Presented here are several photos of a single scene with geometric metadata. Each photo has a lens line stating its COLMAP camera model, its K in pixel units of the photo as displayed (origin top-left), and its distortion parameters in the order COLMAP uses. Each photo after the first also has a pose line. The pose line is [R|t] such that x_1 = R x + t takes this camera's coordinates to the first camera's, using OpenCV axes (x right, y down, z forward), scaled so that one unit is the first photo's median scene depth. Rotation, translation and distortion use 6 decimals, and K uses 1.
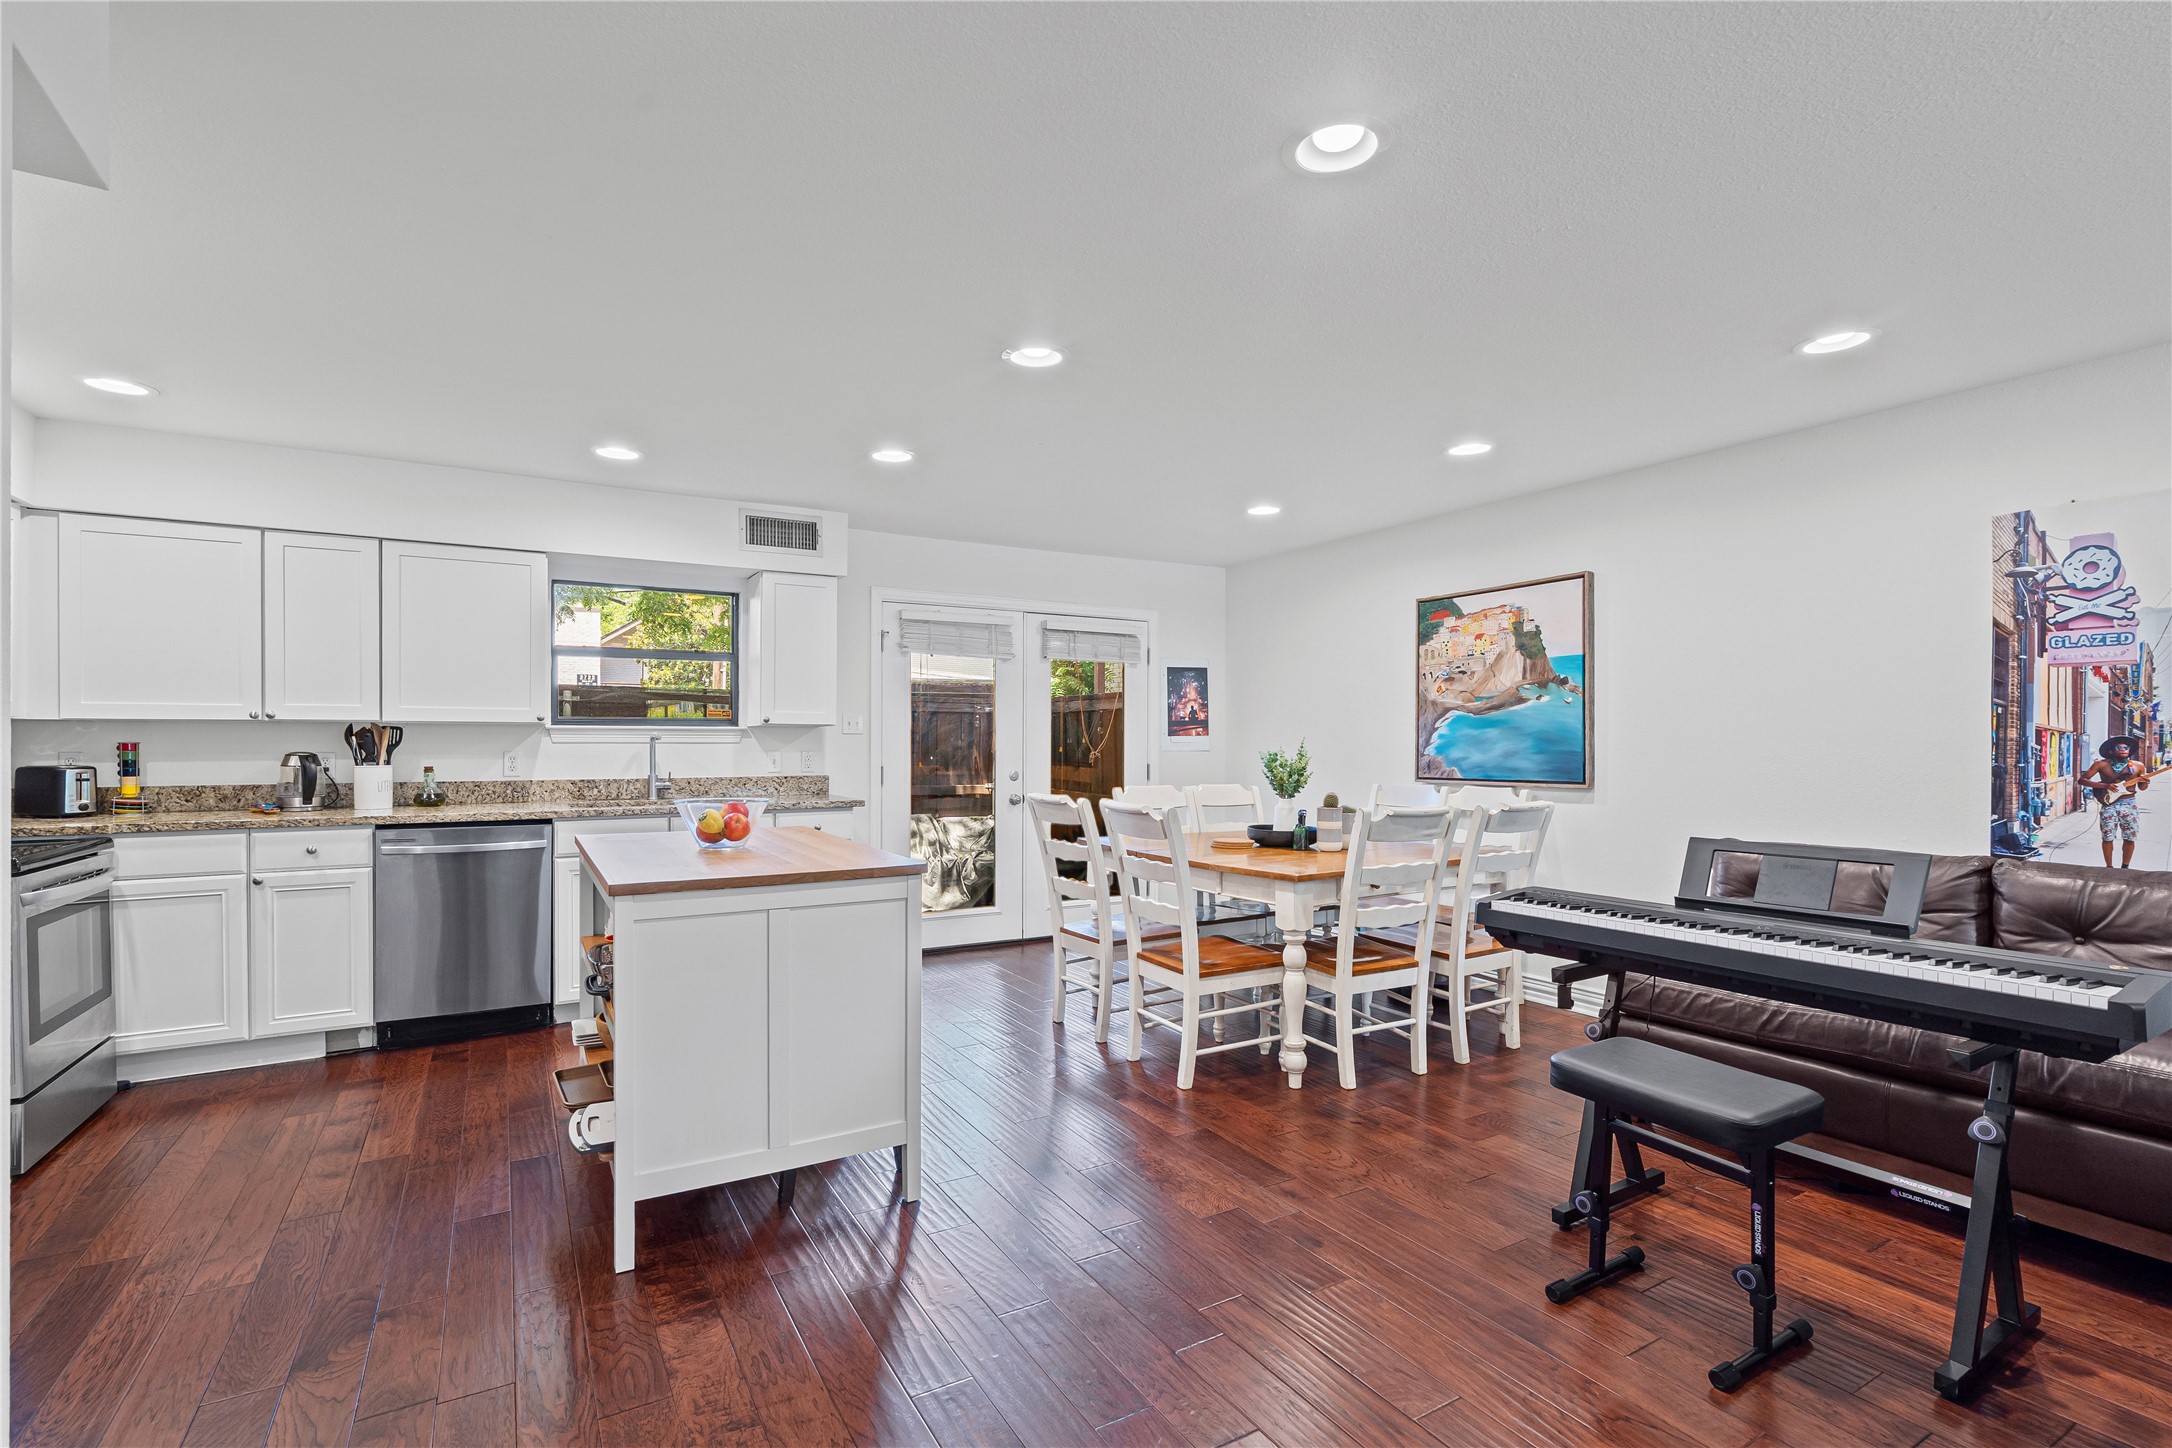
lens RADIAL K [[1002.1, 0, 1078.6], [0, 1002.1, 761.2], [0, 0, 1]] dist [0.003531, 0.000168]
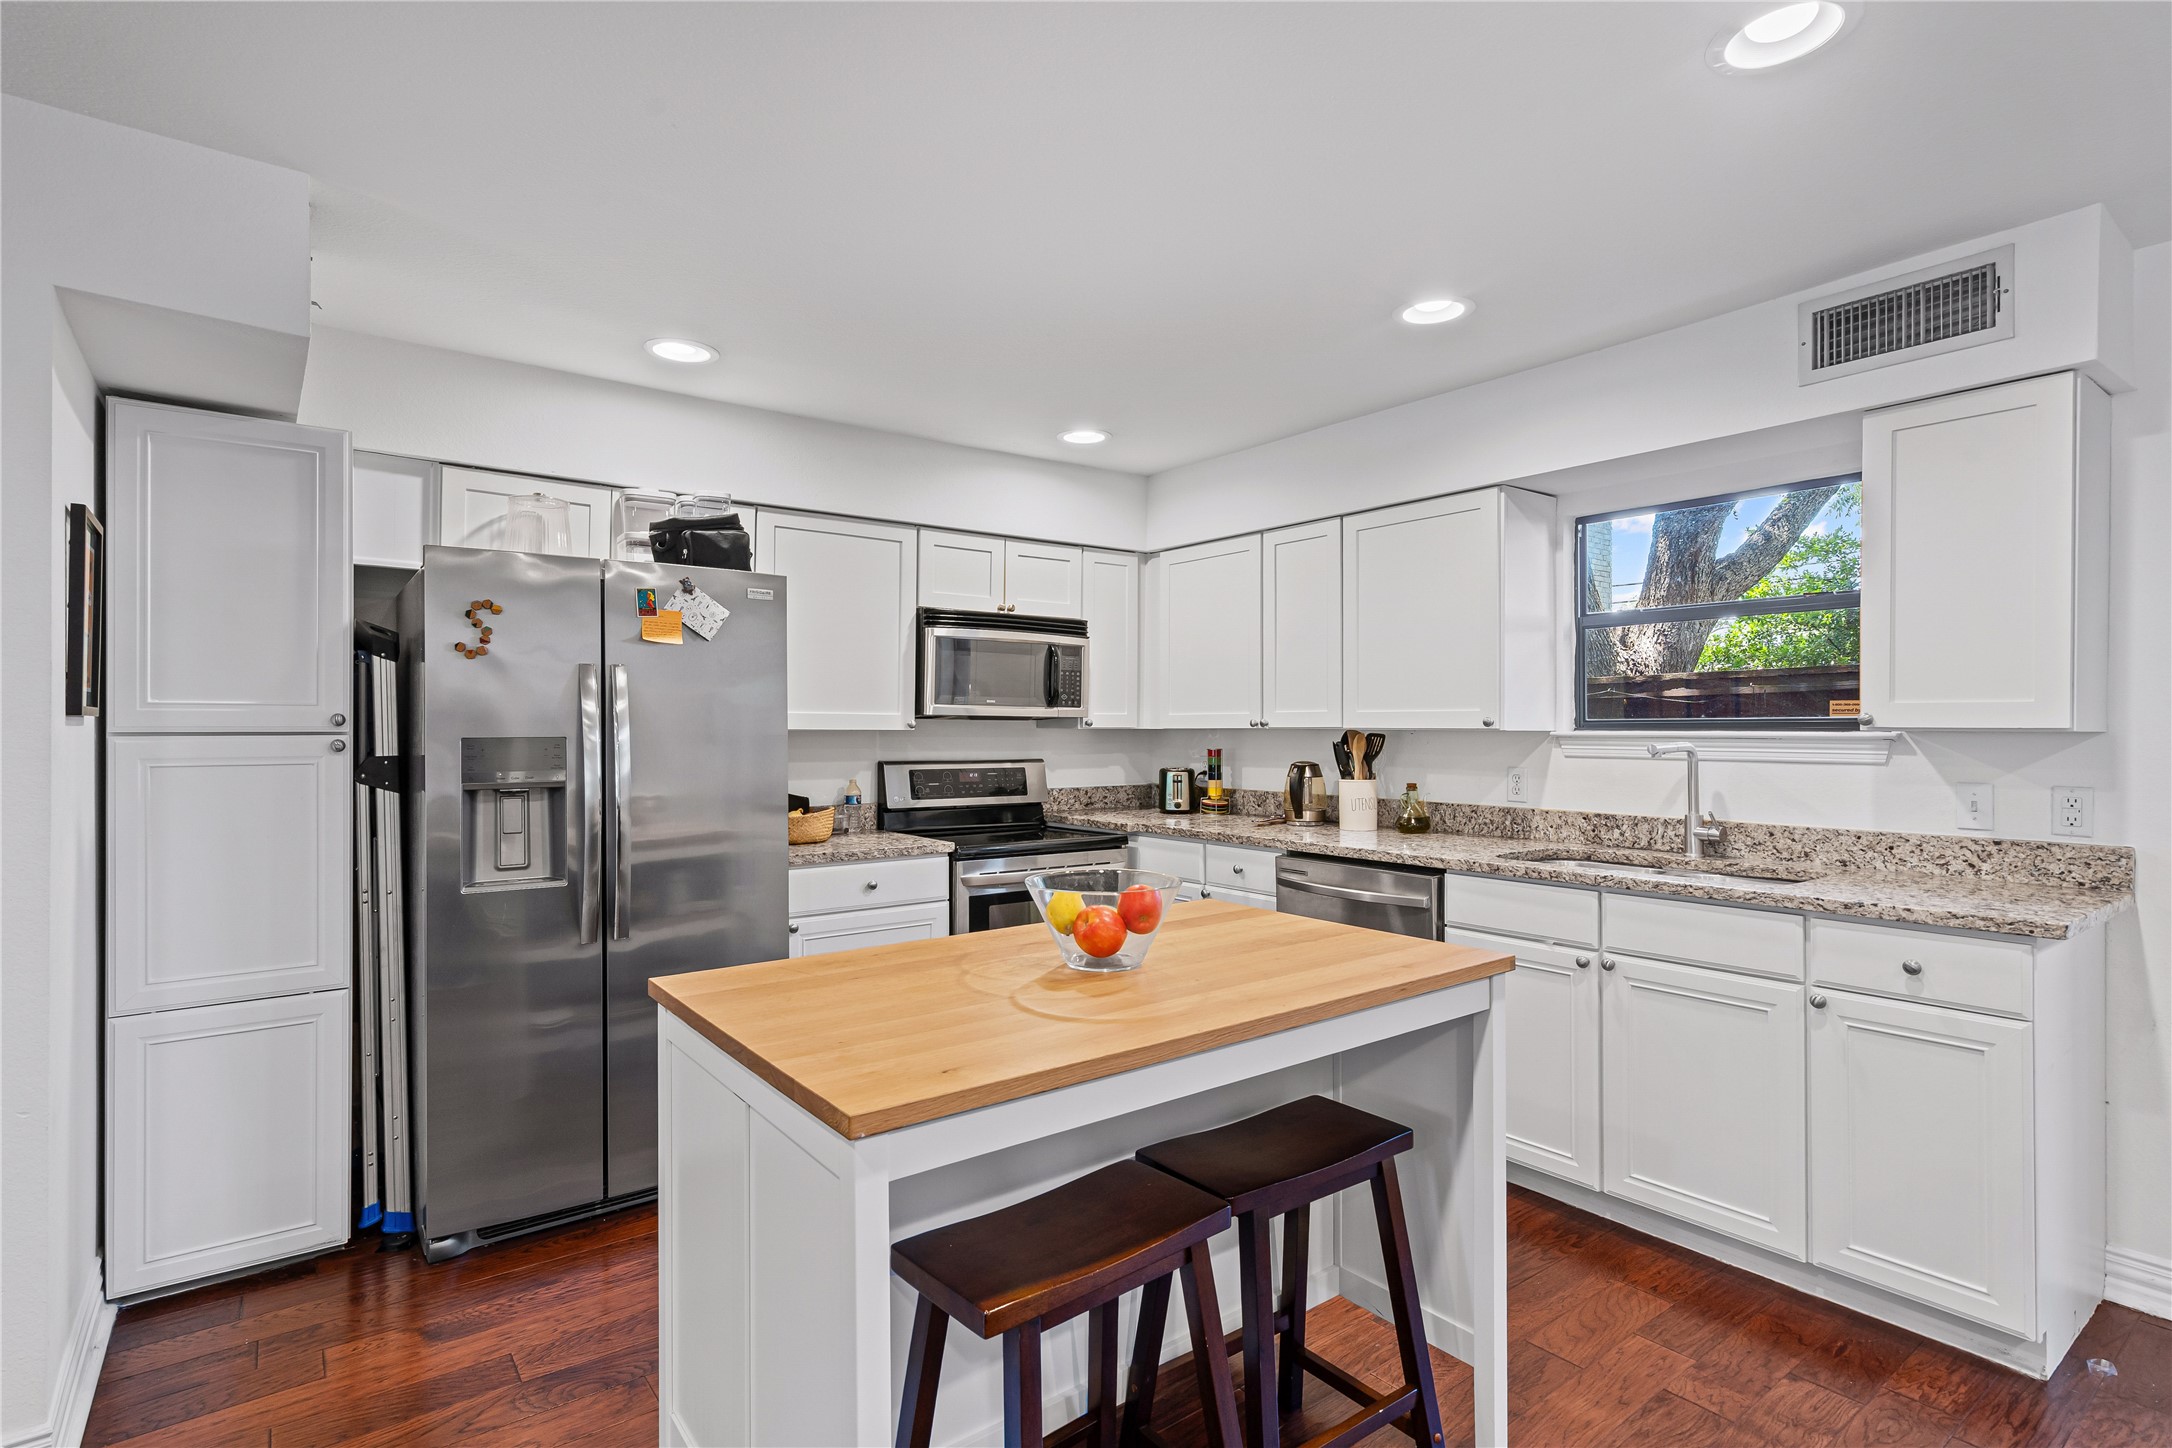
lens RADIAL K [[1070.8, 0, 1086.0], [0, 1070.8, 724.0], [0, 0, 1]] dist [-0.002371, -0.000529]
pose [[0.121351, -0.004111, -0.992601, 0.170781], [-0.021993, 0.999735, -0.006829, -0.030492], [0.992366, 0.022659, 0.121229, 0.639859]]
